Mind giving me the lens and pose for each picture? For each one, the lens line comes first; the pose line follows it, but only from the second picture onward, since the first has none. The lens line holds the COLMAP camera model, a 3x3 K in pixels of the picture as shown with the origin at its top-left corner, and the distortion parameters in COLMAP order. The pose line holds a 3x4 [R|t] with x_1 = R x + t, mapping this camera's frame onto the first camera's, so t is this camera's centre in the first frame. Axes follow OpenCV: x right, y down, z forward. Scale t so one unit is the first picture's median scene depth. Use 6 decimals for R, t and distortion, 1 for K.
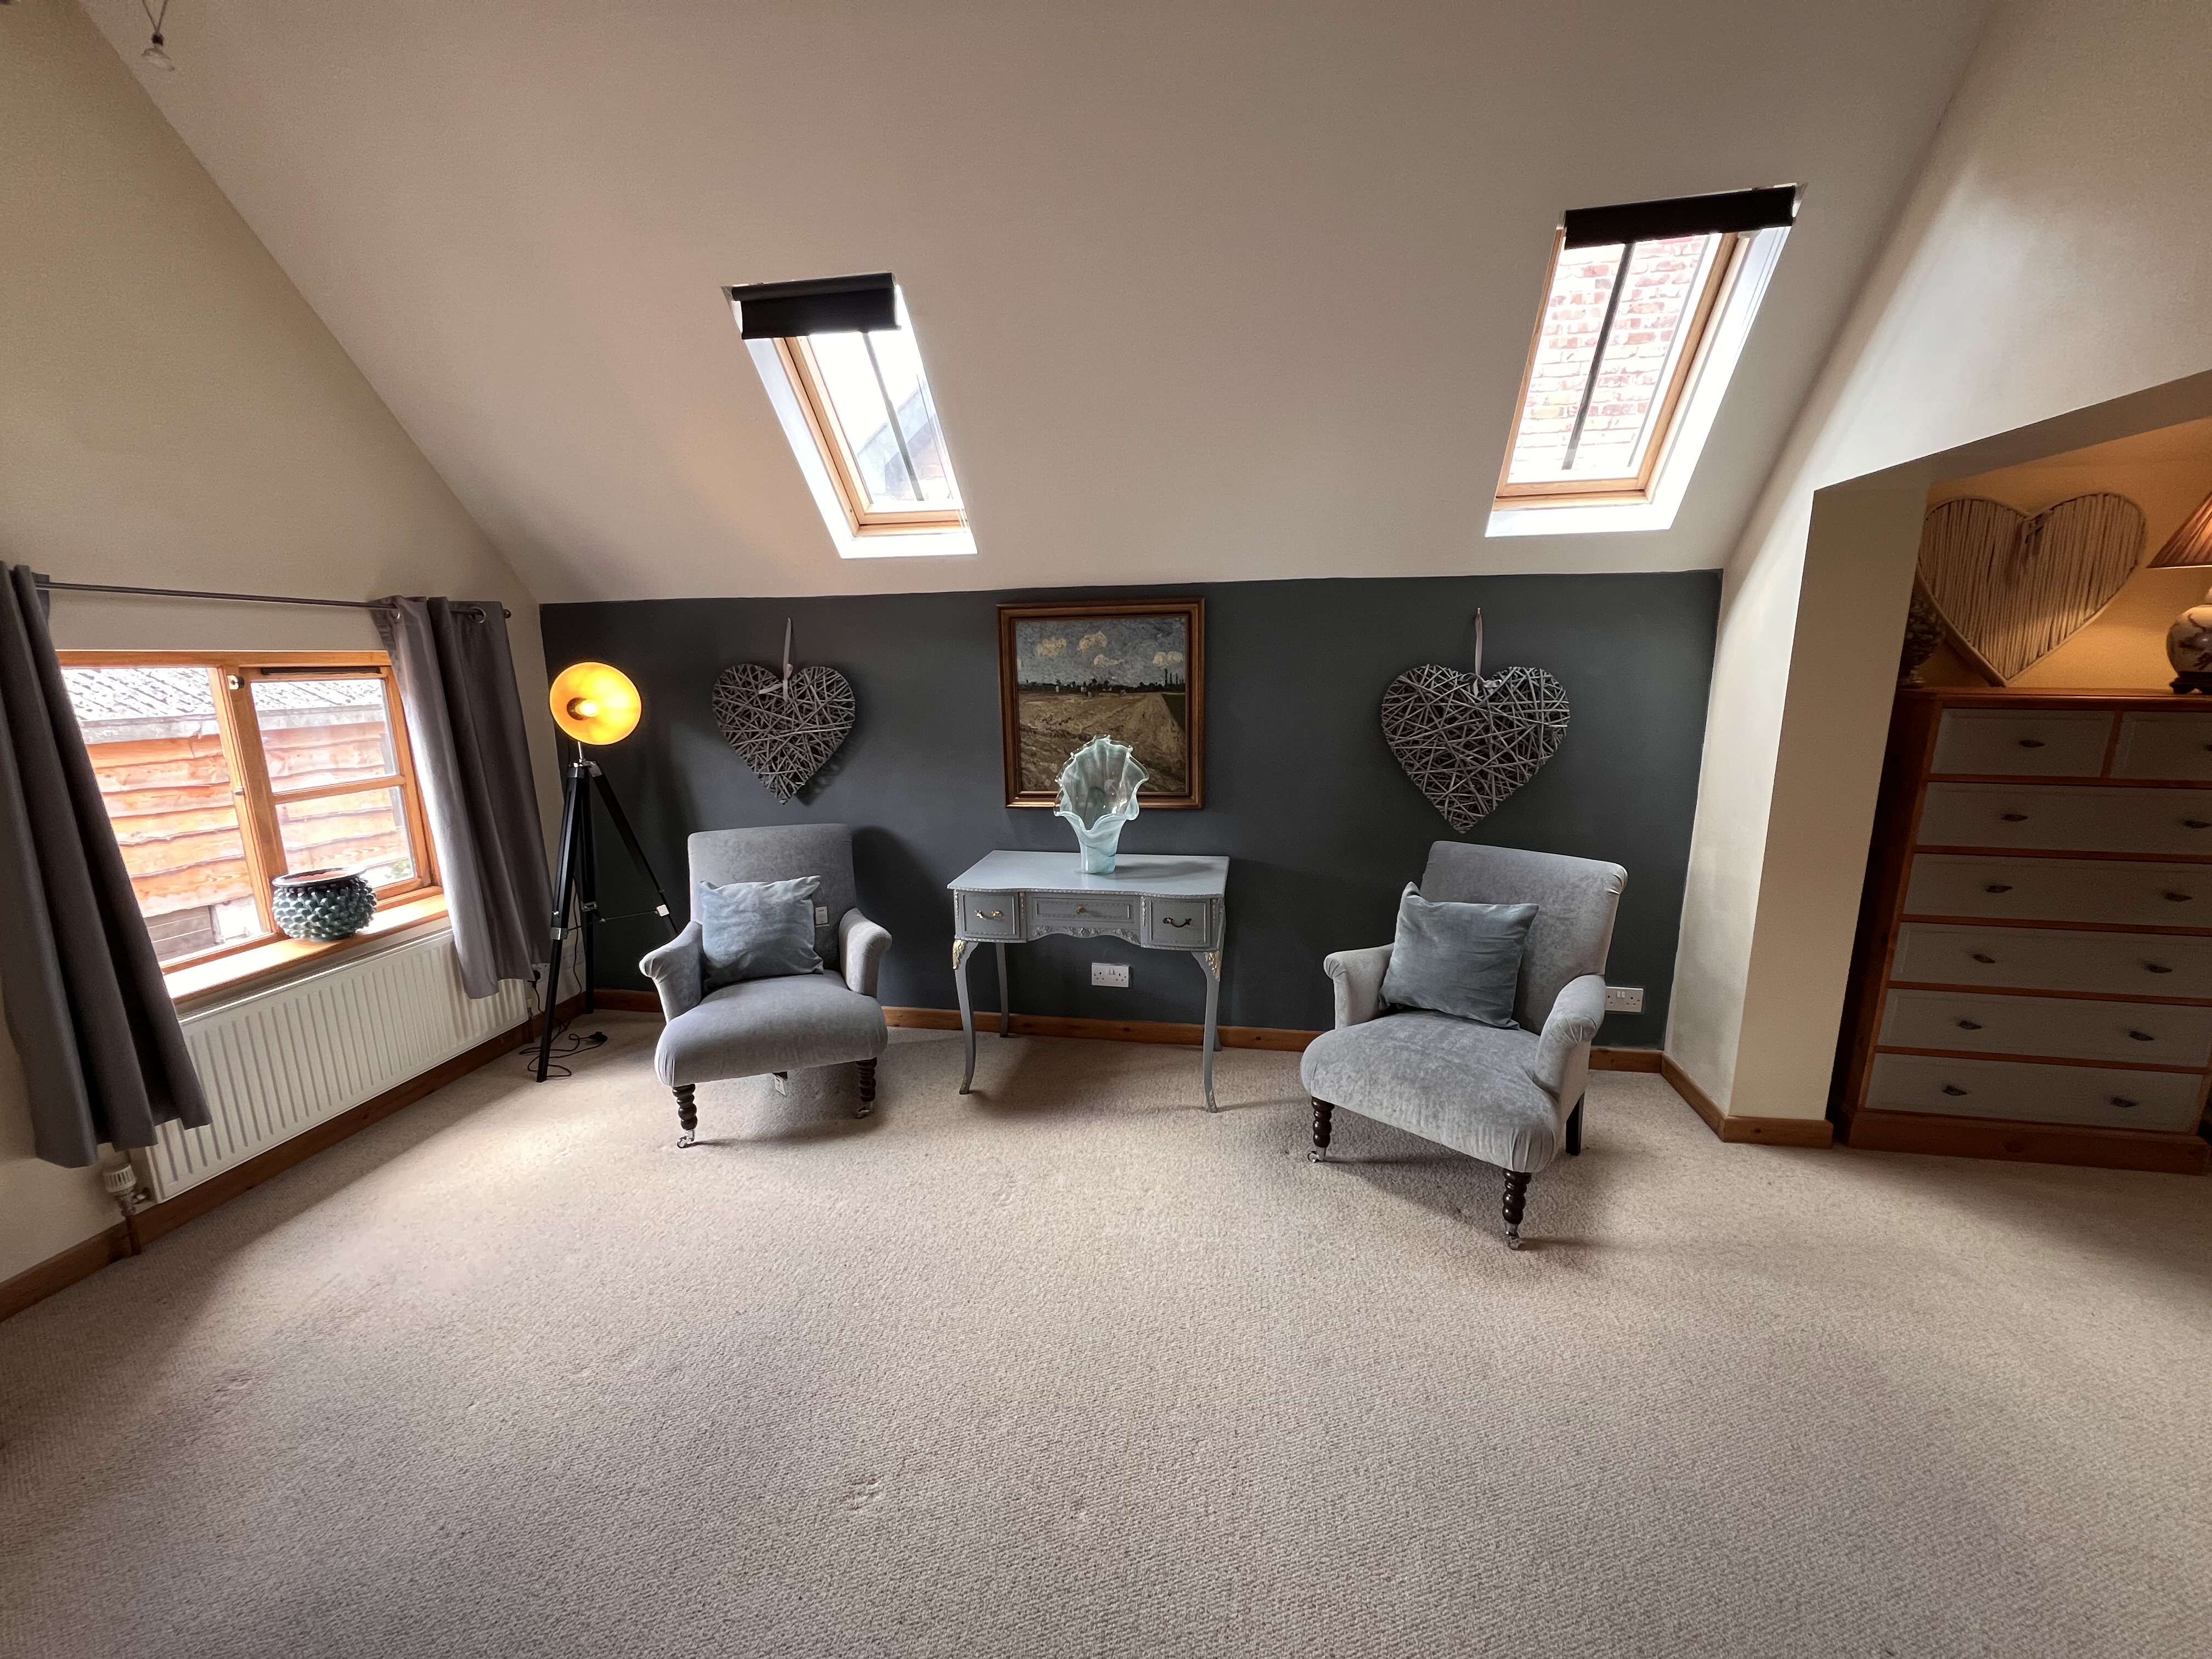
lens RADIAL K [[885.3, 0, 1108.8], [0, 885.3, 832.5], [0, 0, 1]] dist [-0.001559, 0.000164]
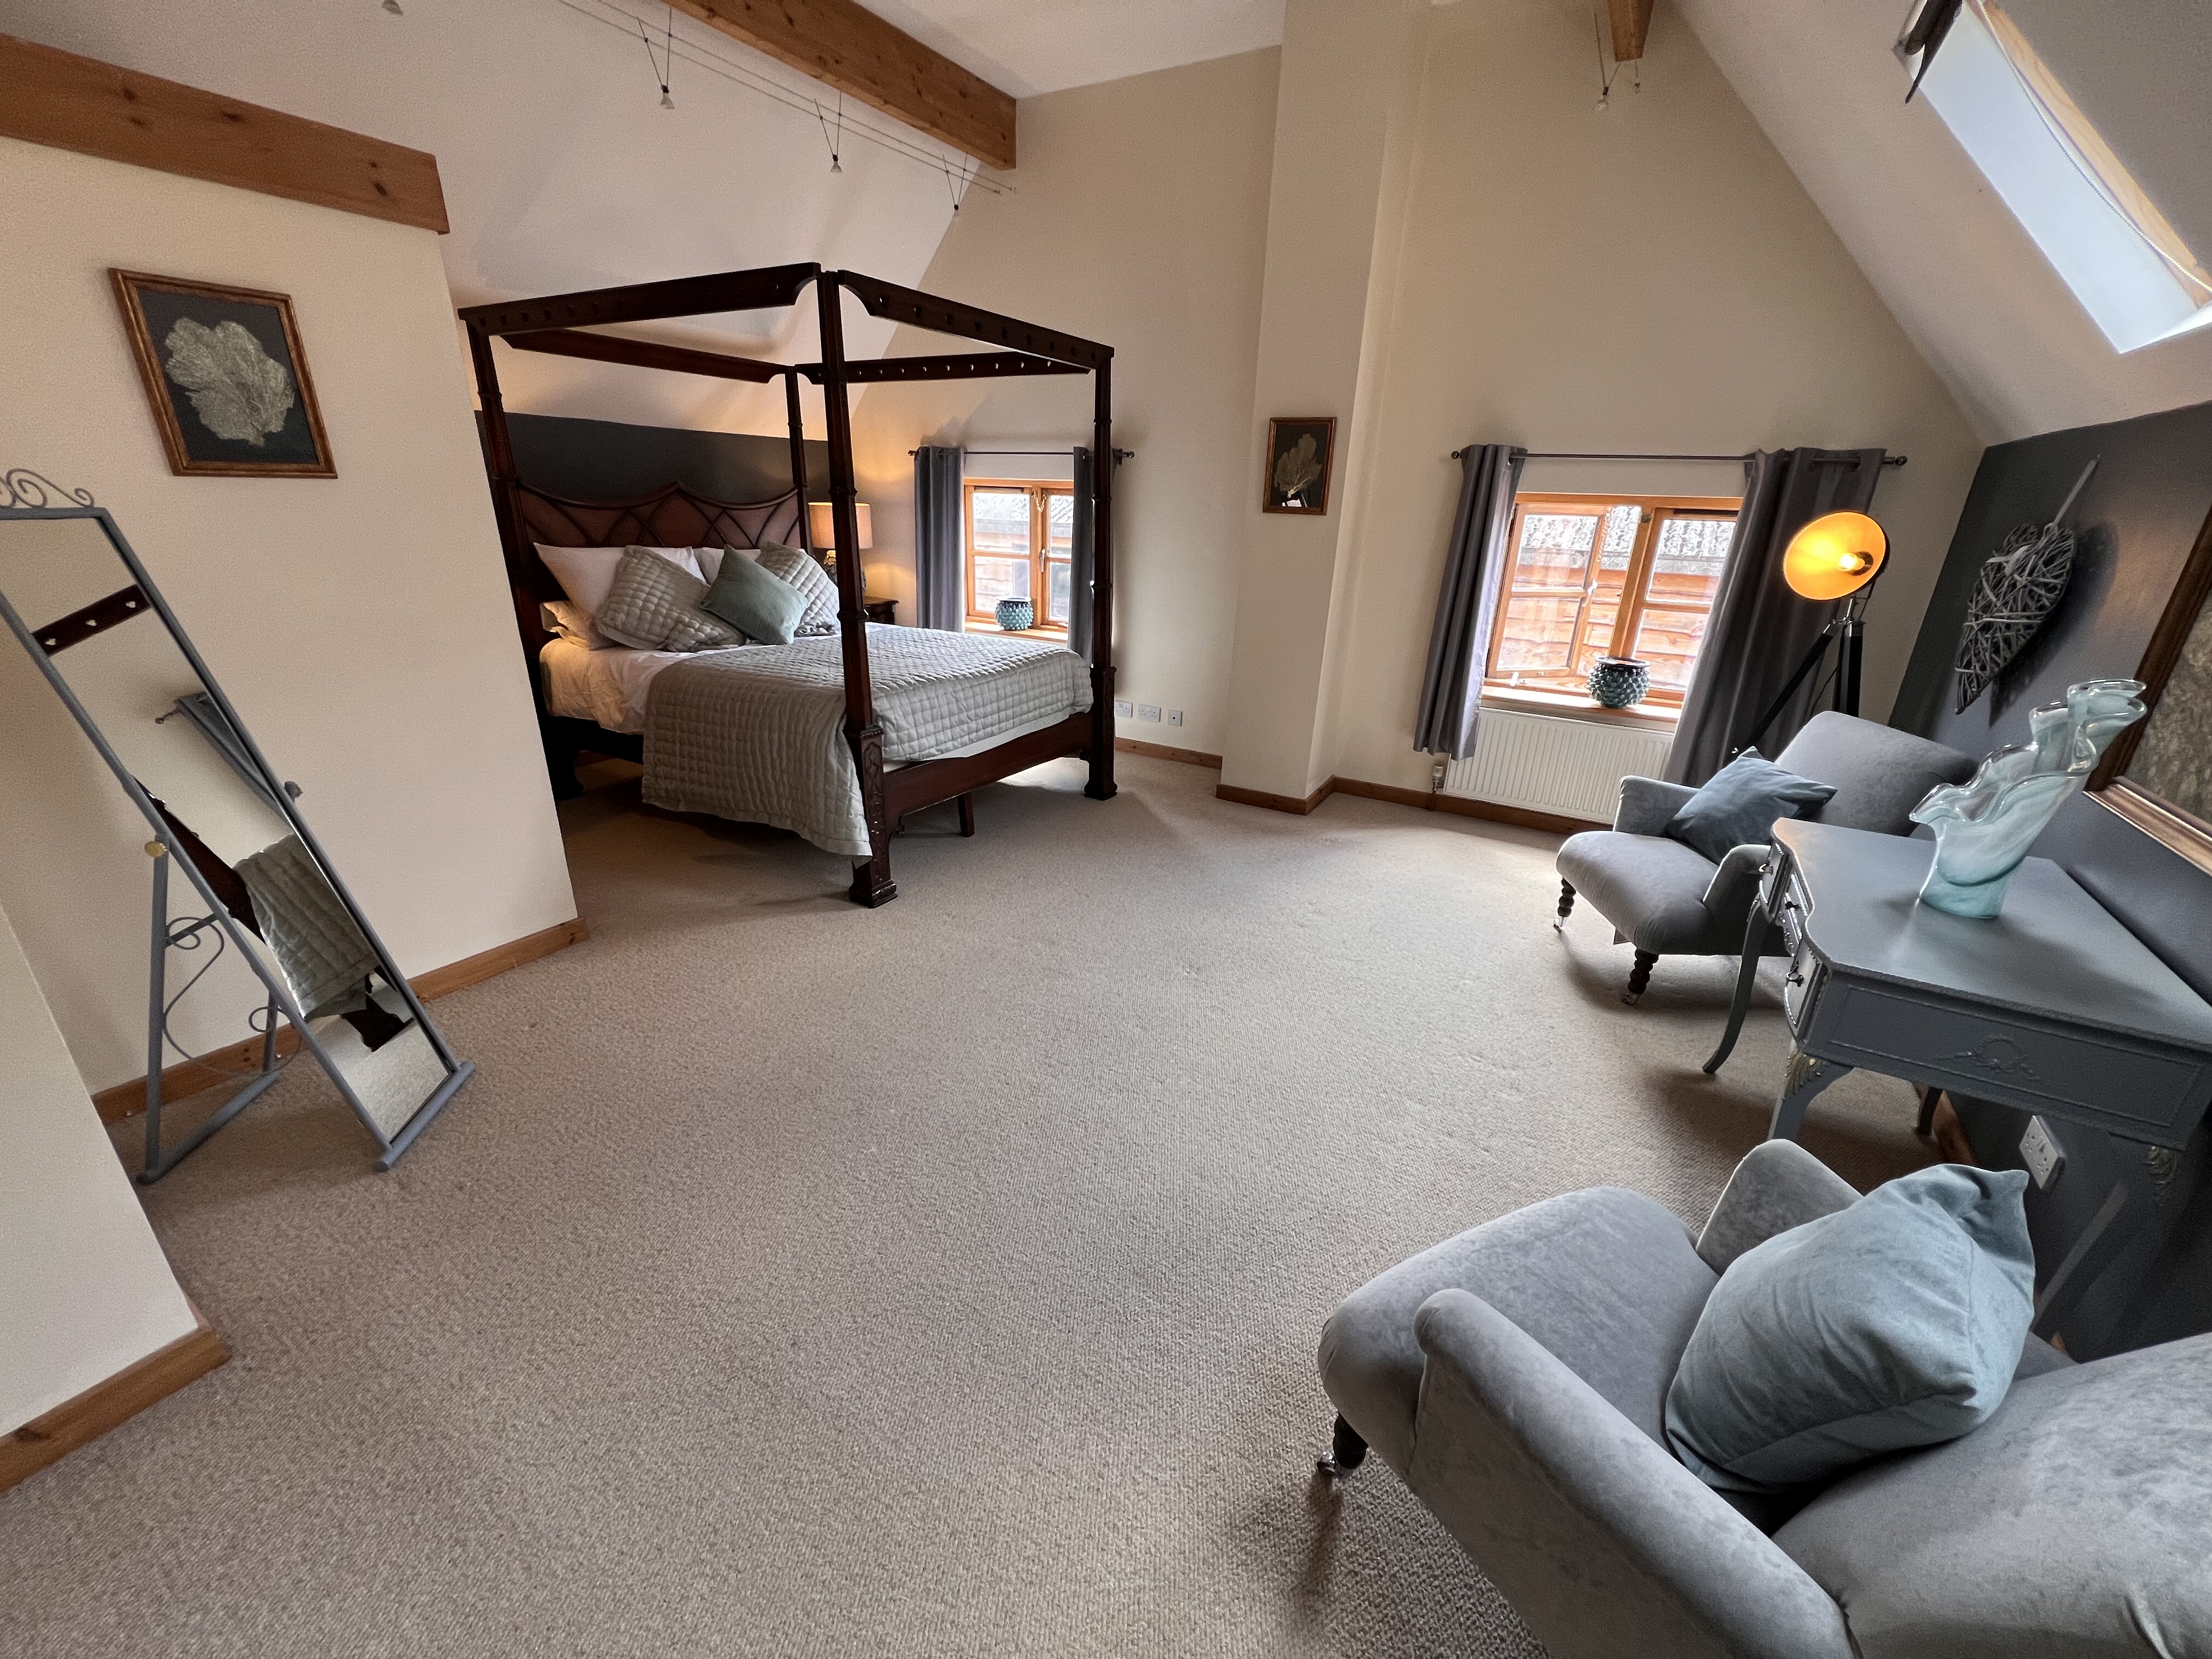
lens RADIAL K [[885.3, 0, 1106.9], [0, 885.3, 831.4], [0, 0, 1]] dist [-0.001559, 0.000164]
pose [[-0.360903, 0.332959, -0.871141, 0.691296], [-0.208186, 0.881762, 0.423267, -0.131269], [0.909070, 0.334117, -0.248913, 0.651278]]
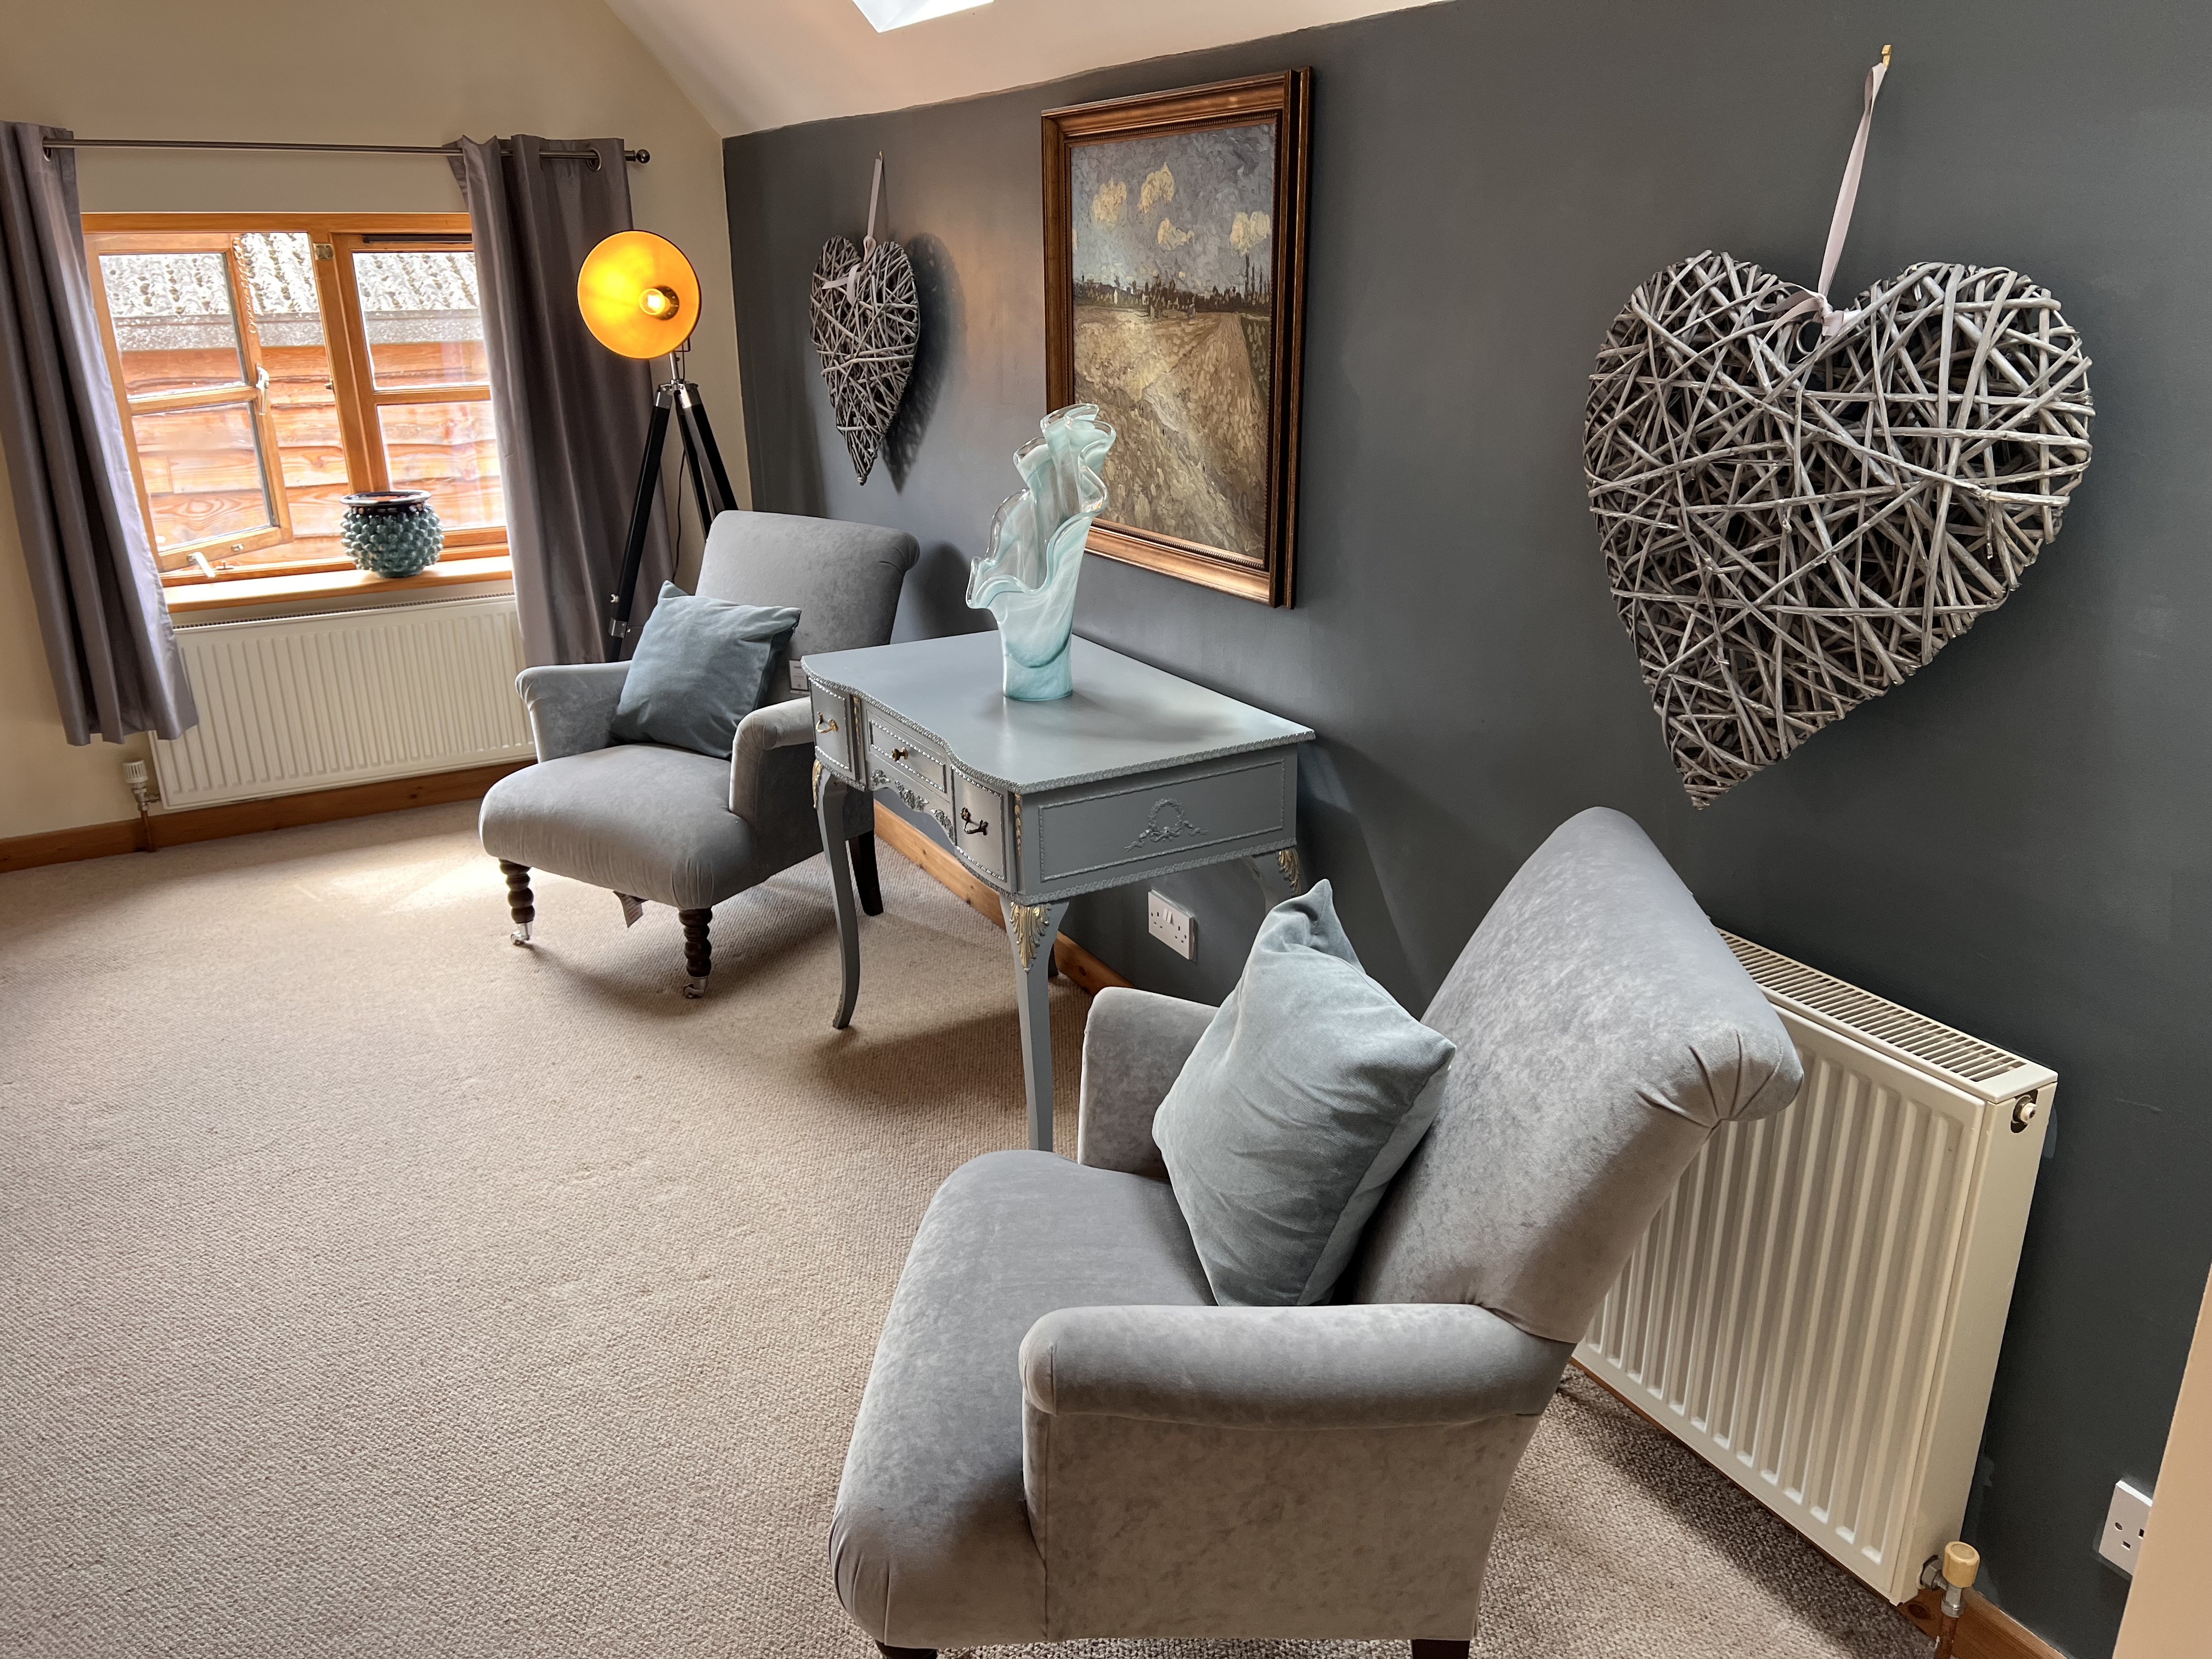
lens RADIAL K [[1663.9, 0, 1105.6], [0, 1663.9, 835.2], [0, 0, 1]] dist [0.064623, -0.072295]
pose [[0.630867, 0.266592, -0.728653, 0.721031], [-0.148805, 0.963257, 0.223591, -0.093801], [0.761488, -0.032629, 0.647357, 0.454407]]
